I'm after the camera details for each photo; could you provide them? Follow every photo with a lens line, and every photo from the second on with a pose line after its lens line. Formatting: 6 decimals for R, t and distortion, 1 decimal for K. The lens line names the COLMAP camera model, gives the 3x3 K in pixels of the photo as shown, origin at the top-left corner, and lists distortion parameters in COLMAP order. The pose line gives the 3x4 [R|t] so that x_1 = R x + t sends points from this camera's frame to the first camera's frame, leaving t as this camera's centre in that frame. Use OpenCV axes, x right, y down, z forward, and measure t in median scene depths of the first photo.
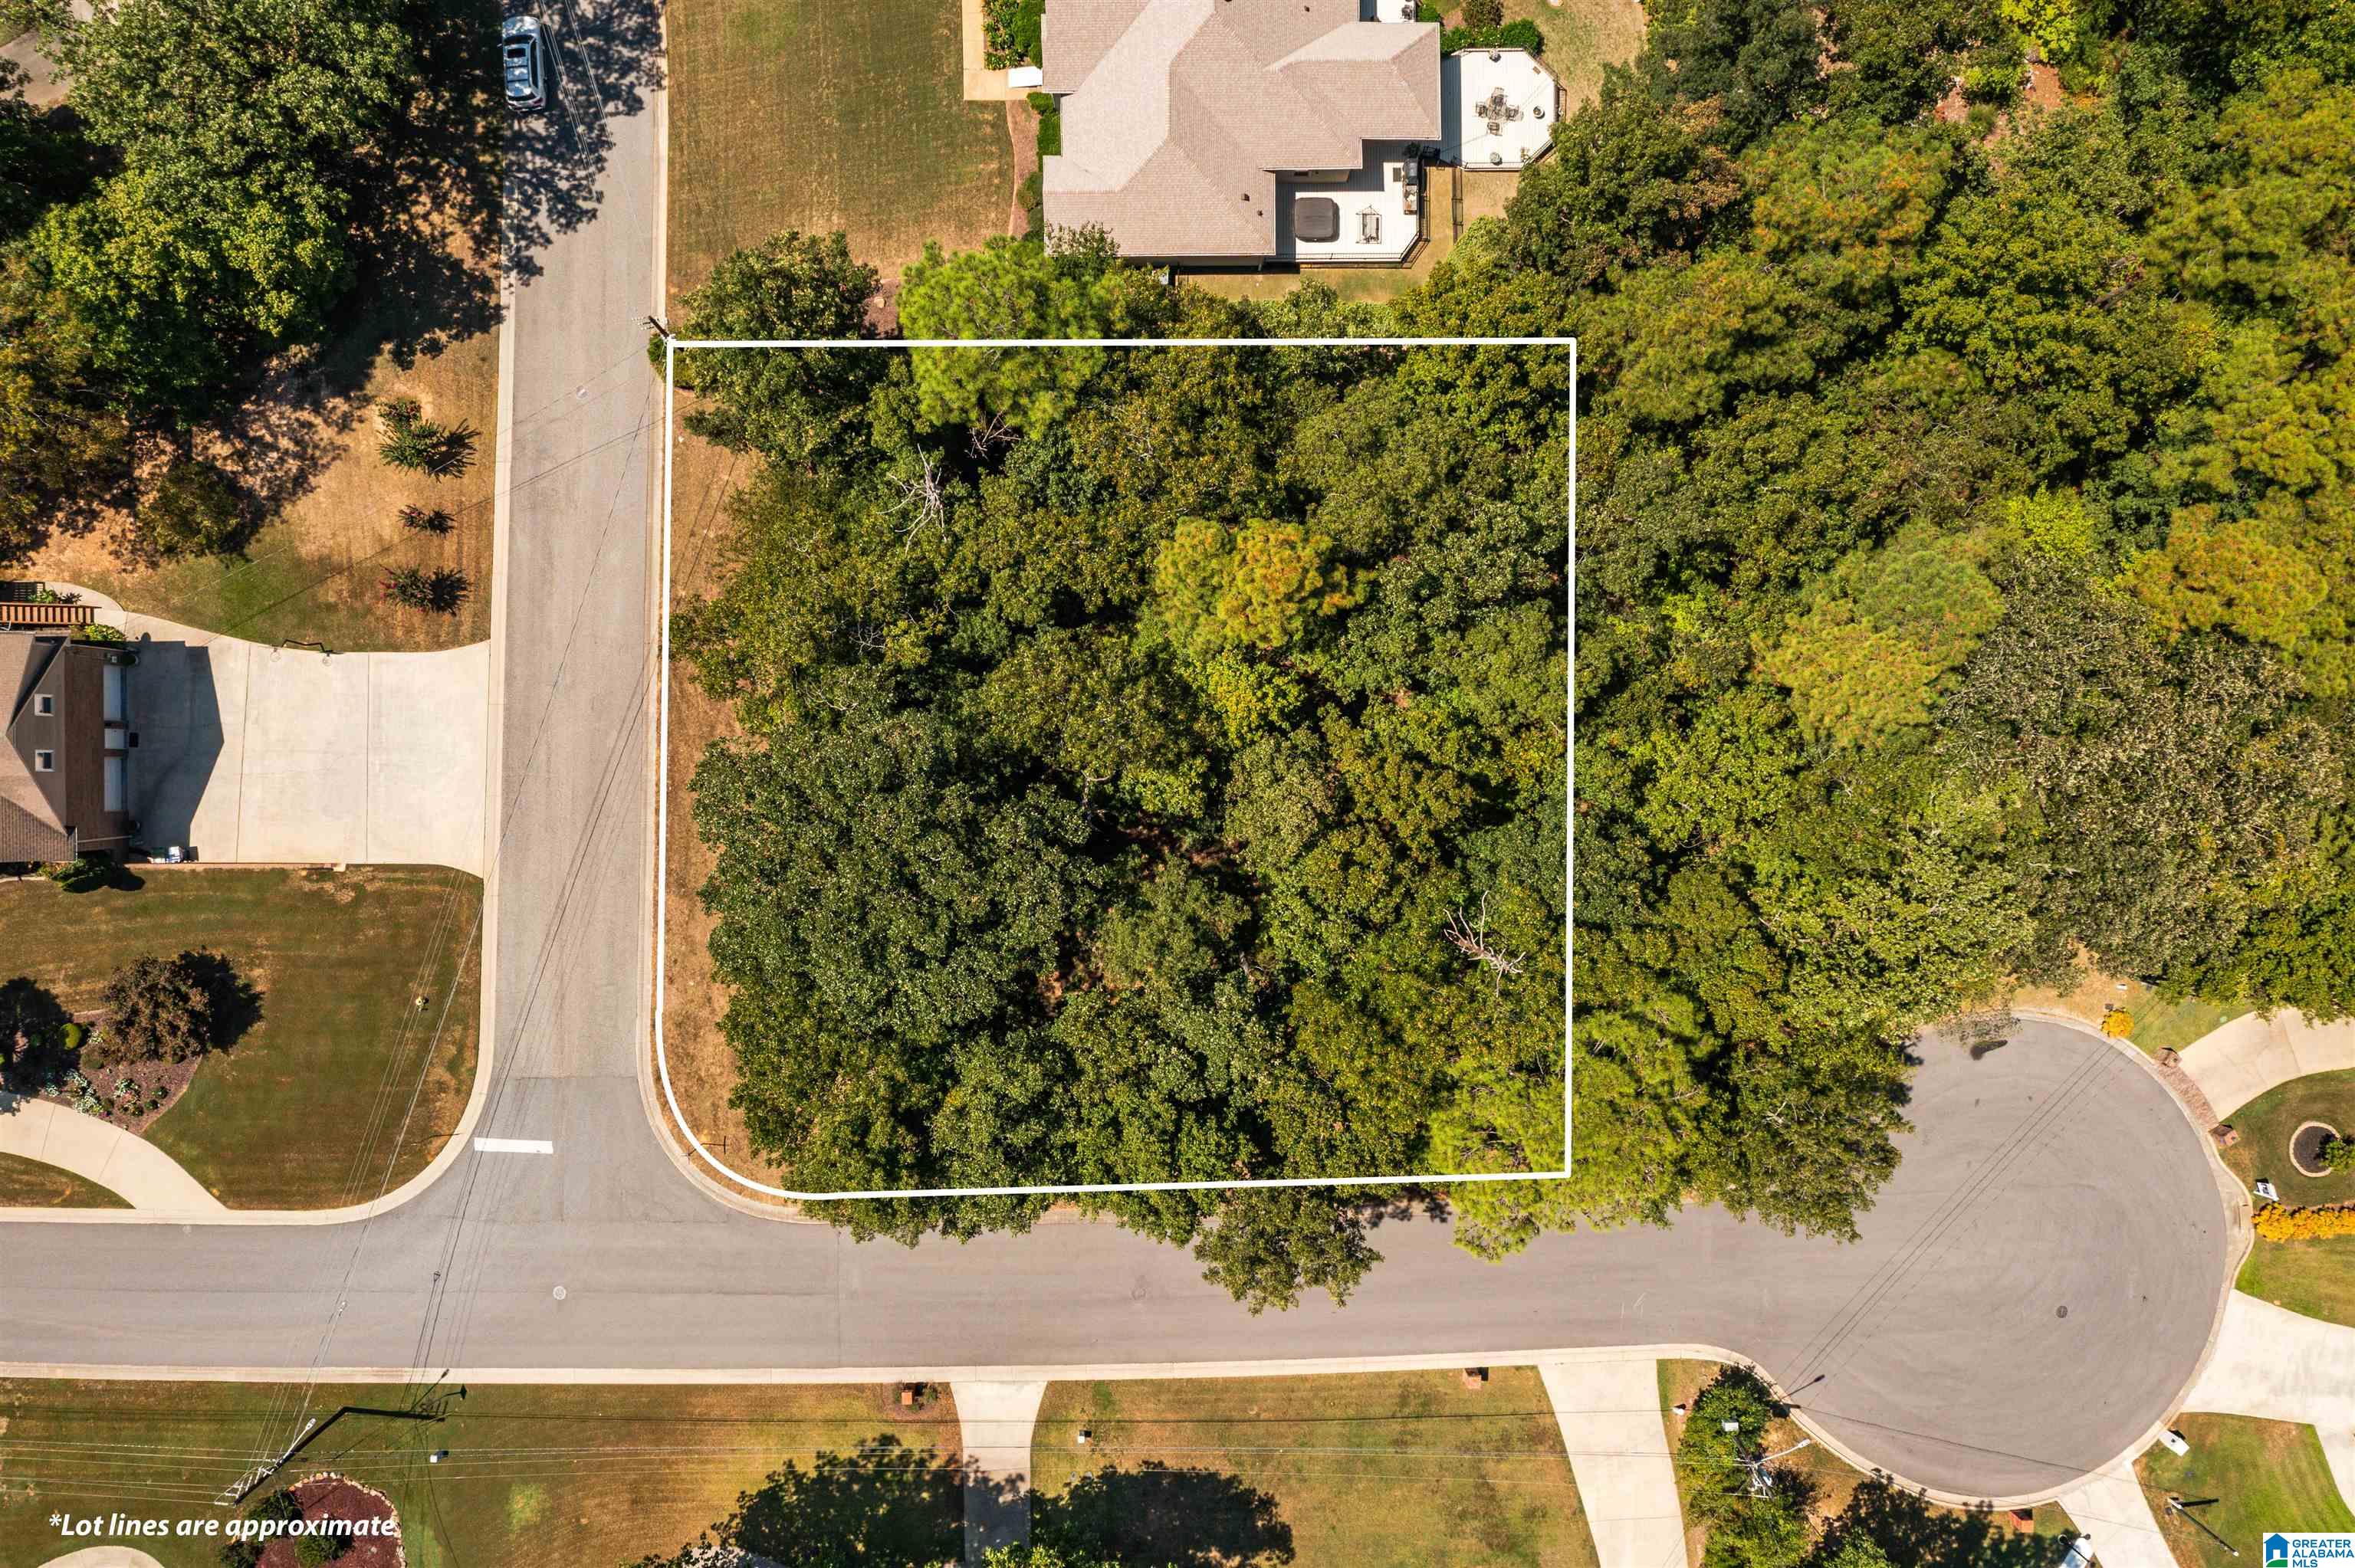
lens RADIAL K [[1871.5, 0, 1177.5], [0, 1871.5, 784.0], [0, 0, 1]] dist [-0.021861, -0.005271]
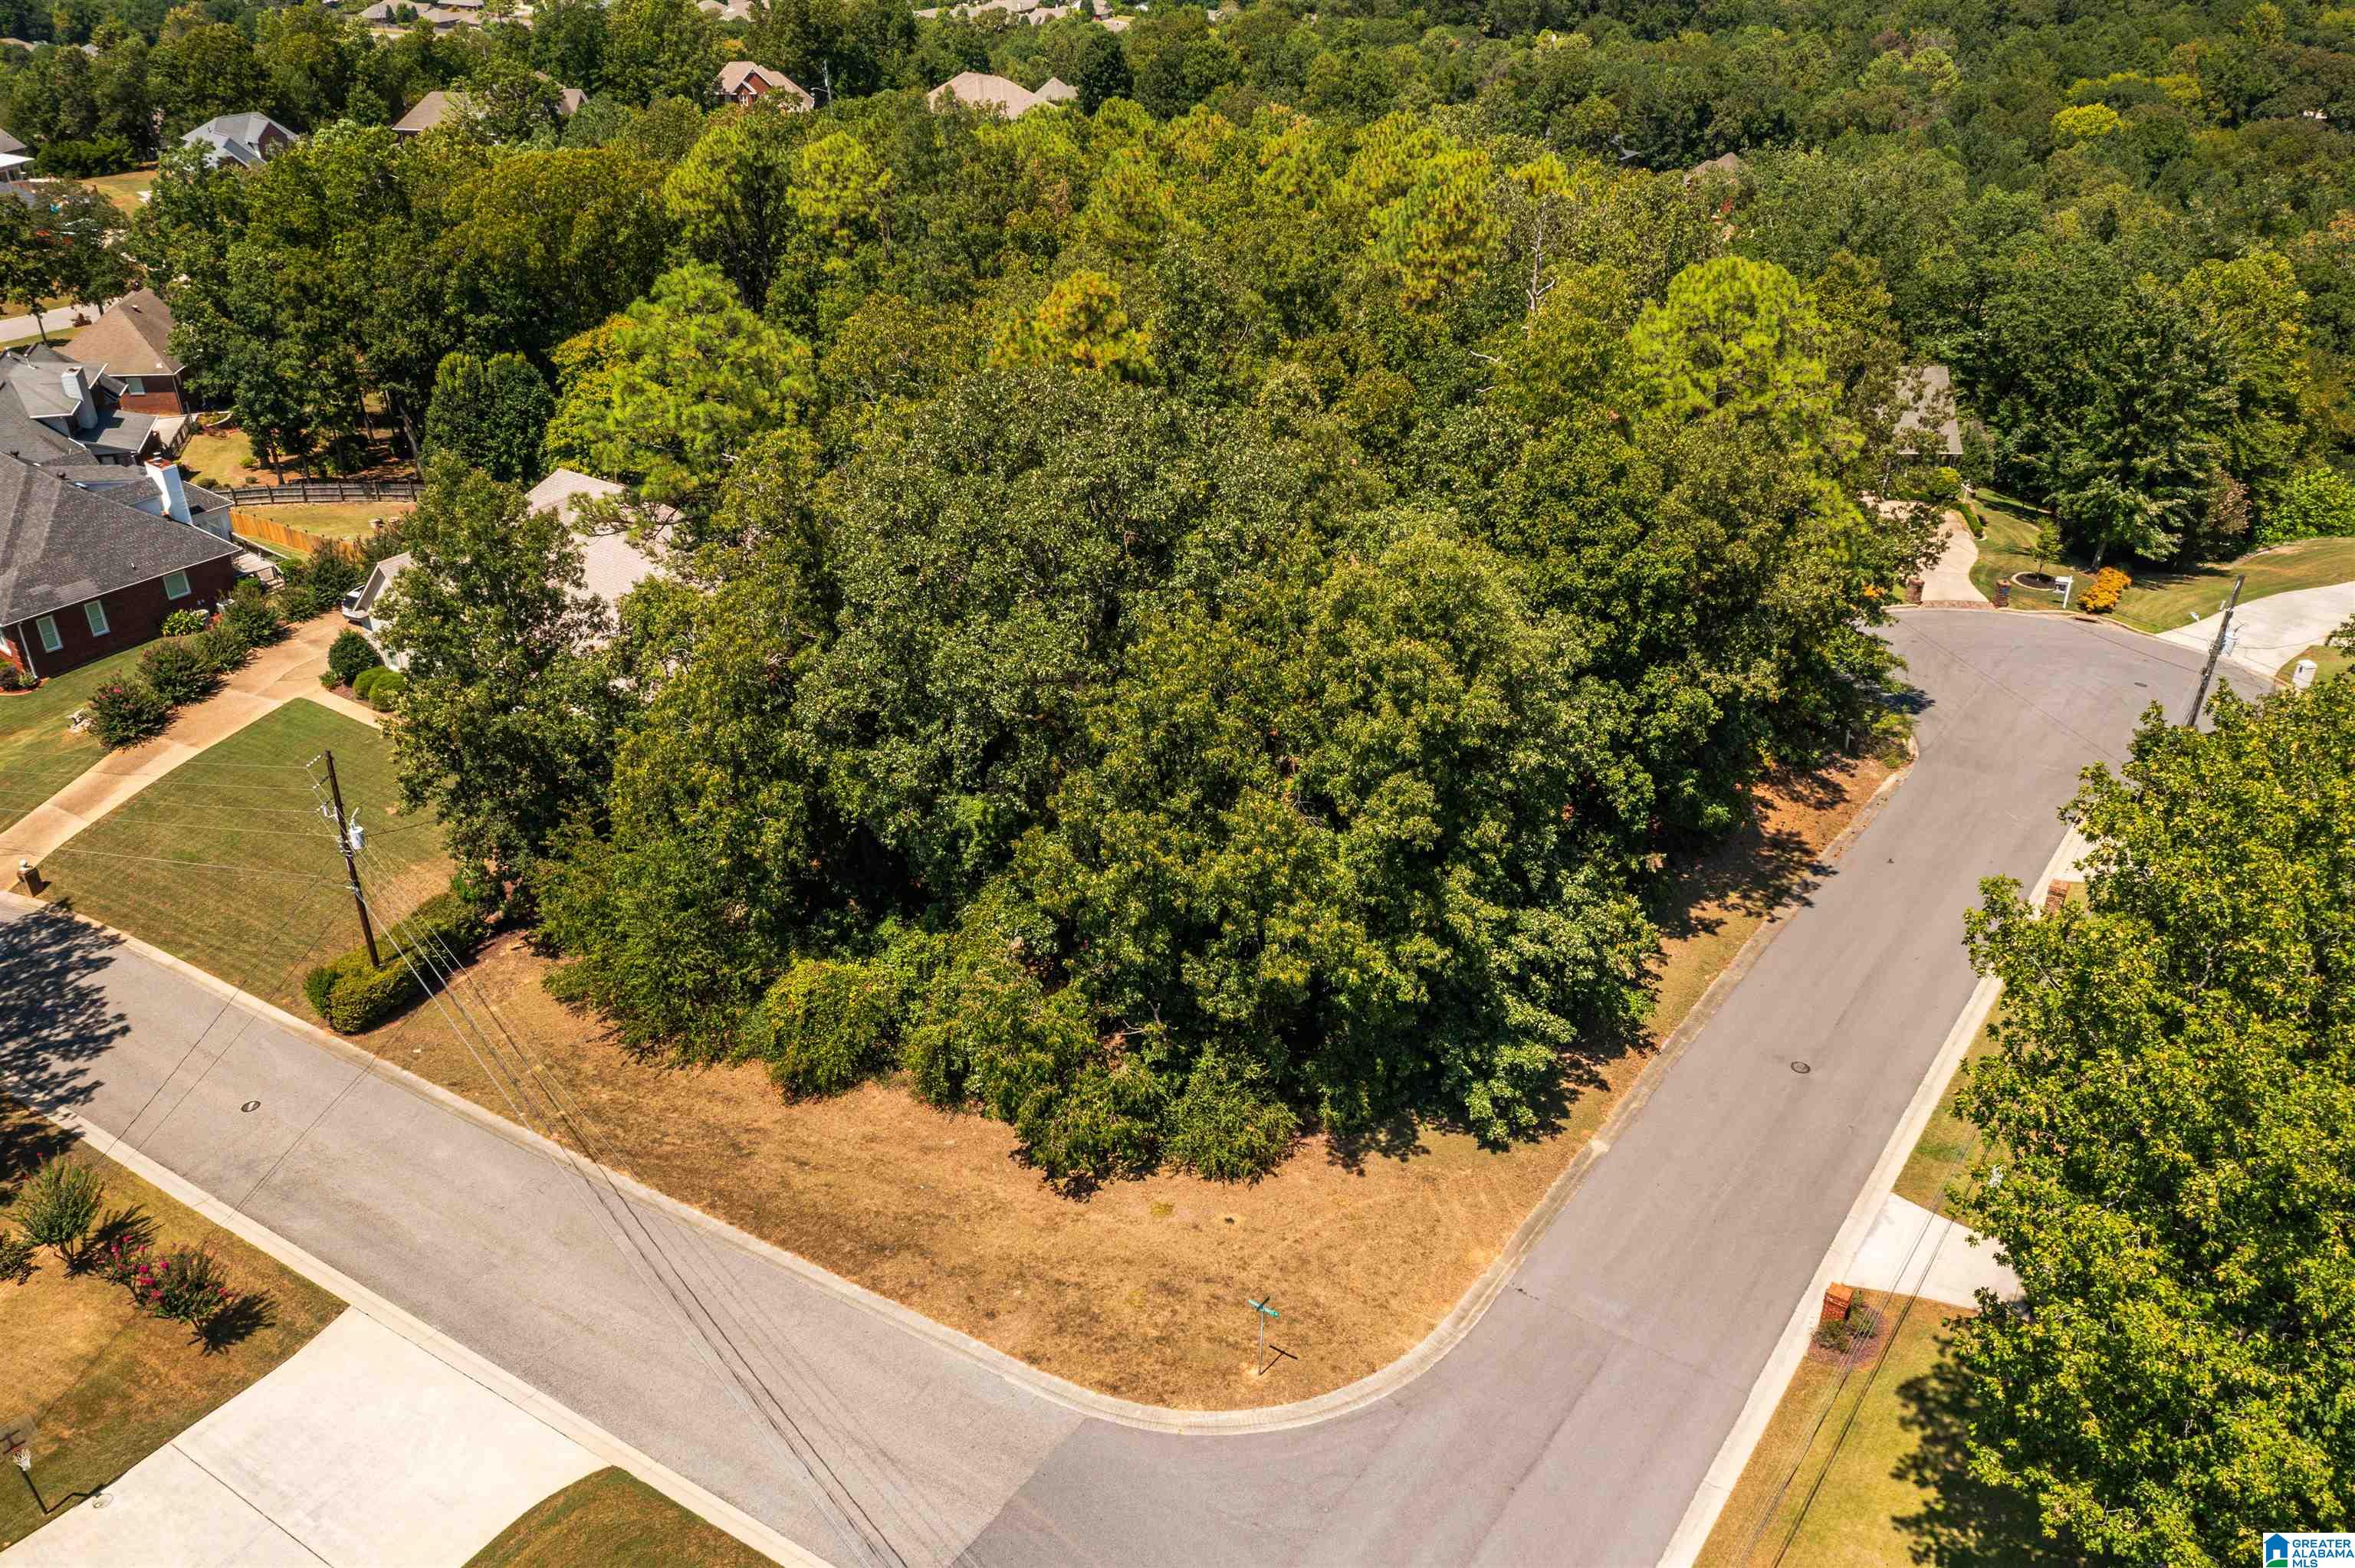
lens RADIAL K [[1871.5, 0, 1177.5], [0, 1871.5, 784.0], [0, 0, 1]] dist [-0.021861, -0.005271]
pose [[0.578382, -0.400454, 0.710712, -0.571241], [0.815761, 0.286978, -0.502173, 0.387865], [-0.002862, 0.870219, 0.492658, 0.565120]]
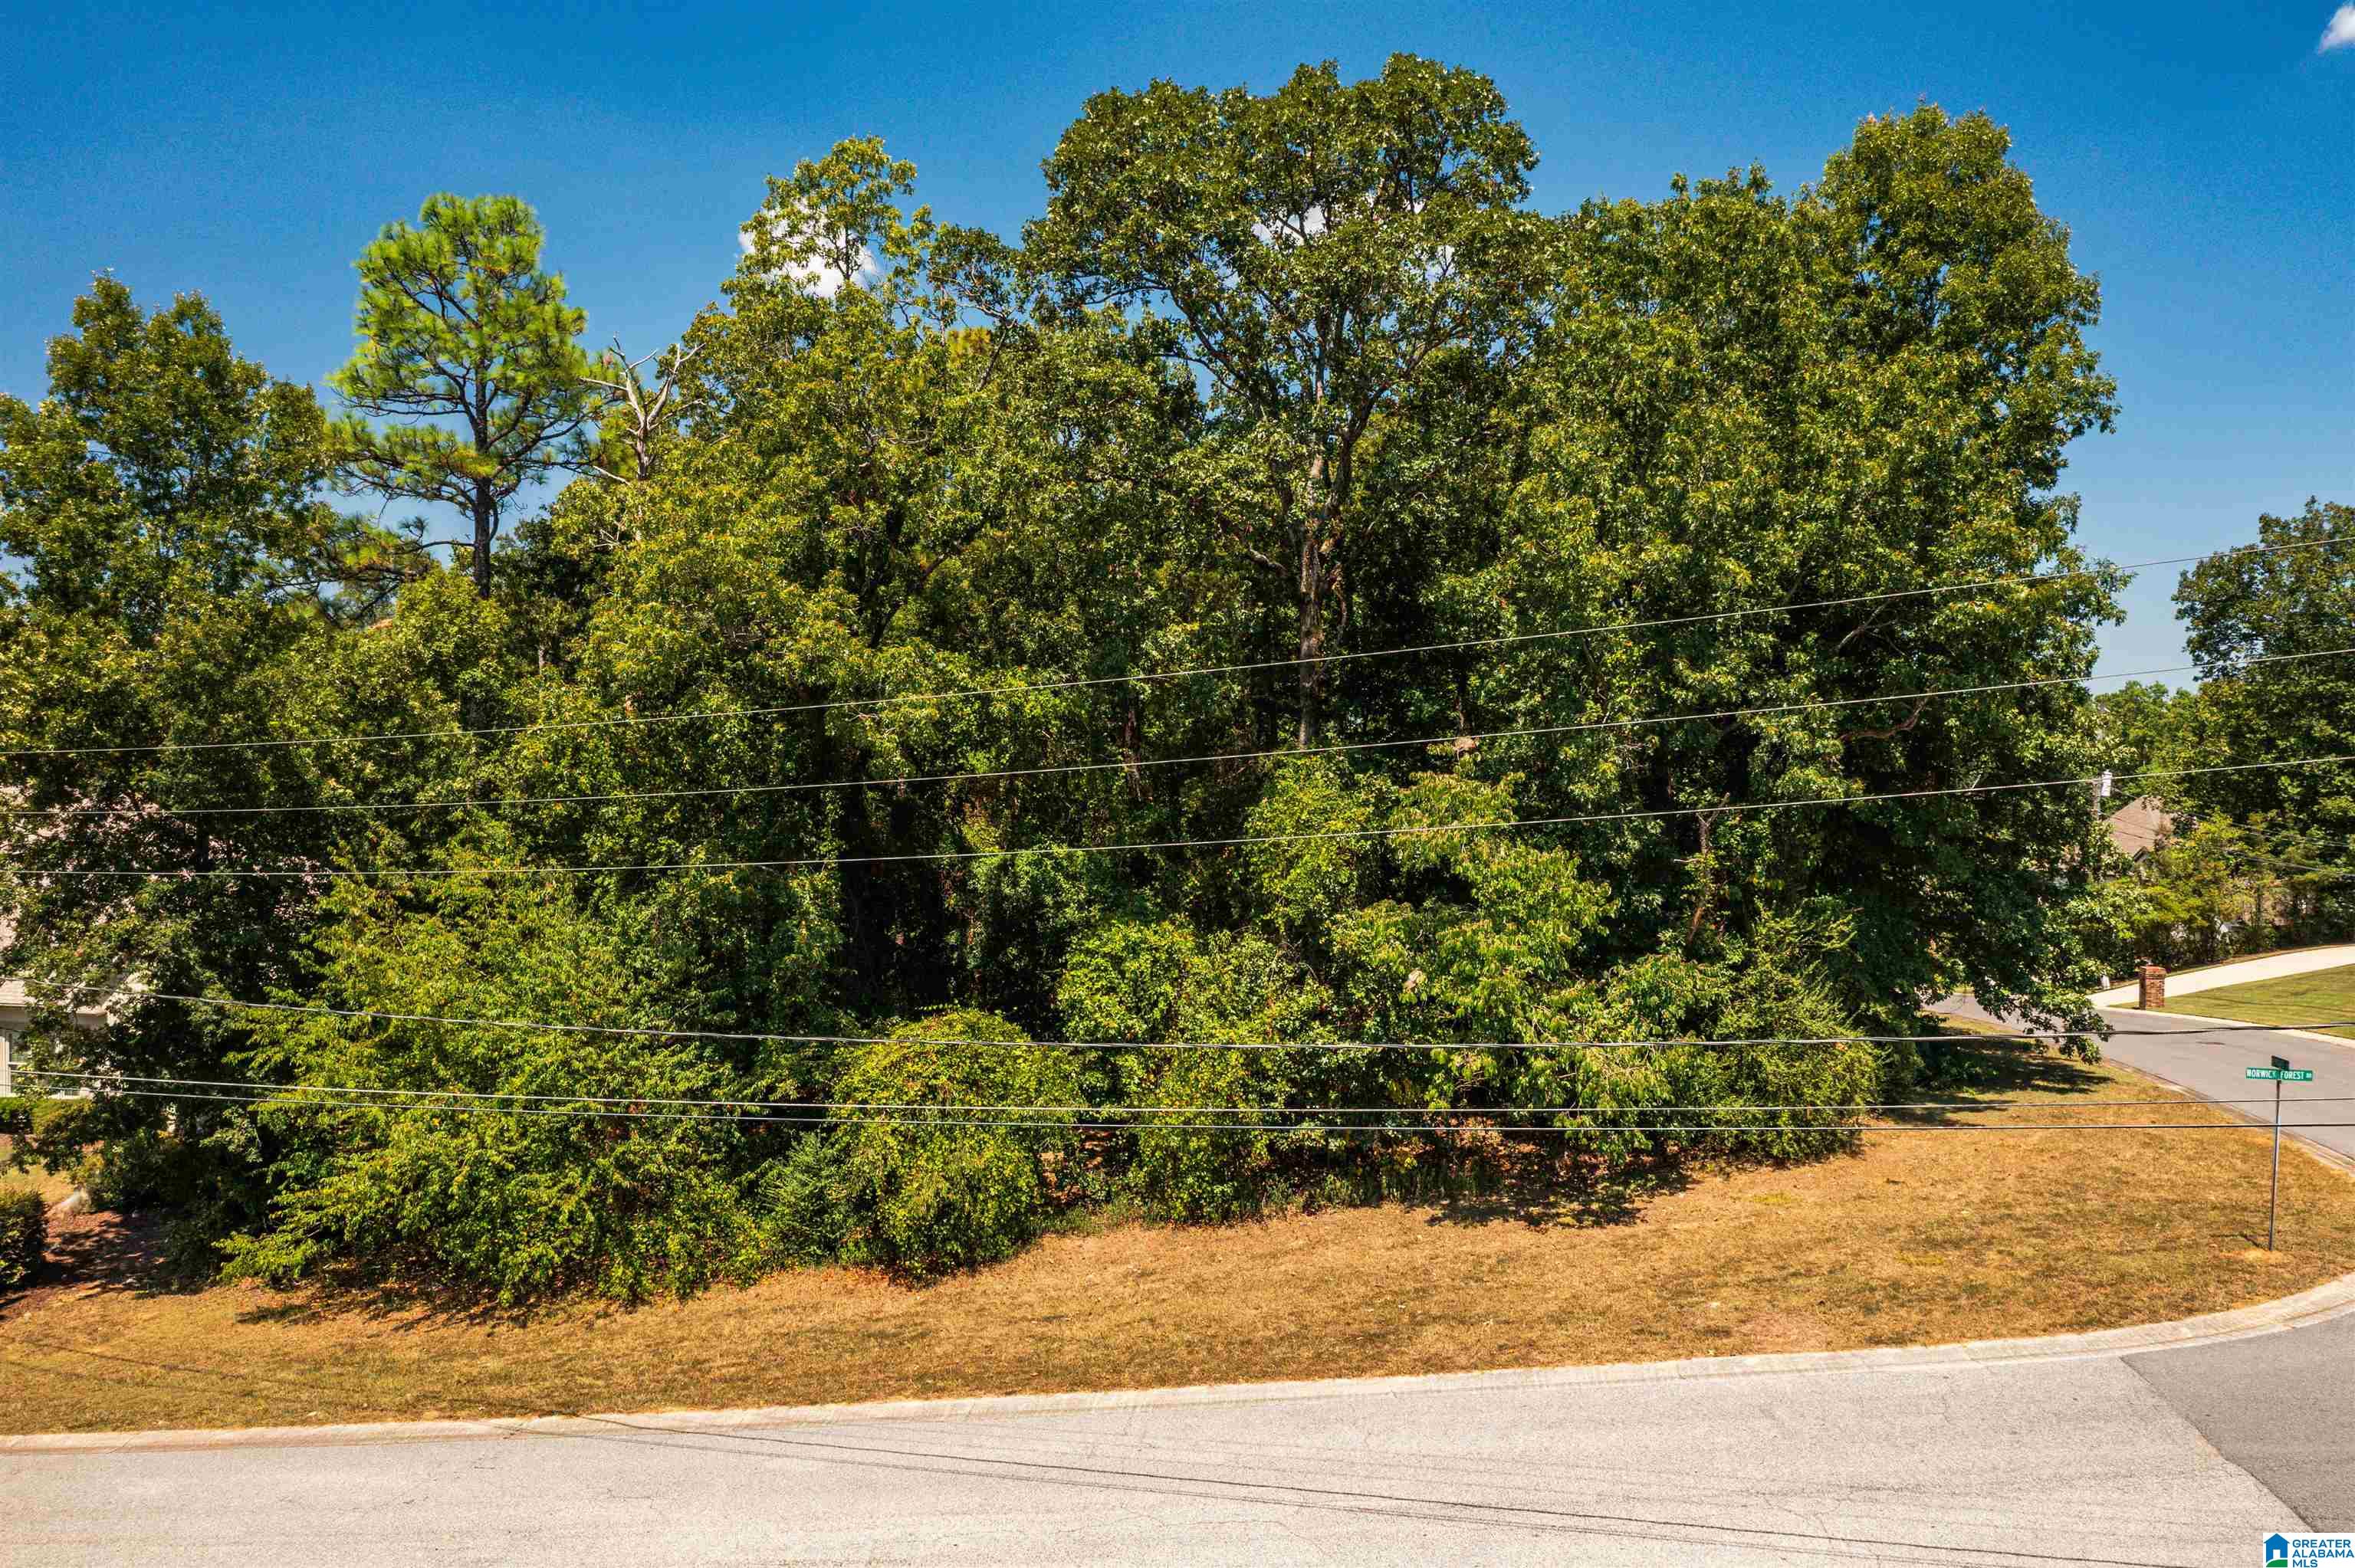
lens RADIAL K [[1871.5, 0, 1177.5], [0, 1871.5, 784.0], [0, 0, 1]] dist [-0.021861, -0.005271]
pose [[0.145072, -0.007522, 0.989392, -0.548164], [0.989380, 0.010163, -0.144993, 0.063241], [-0.008964, 0.999920, 0.008917, 0.902546]]
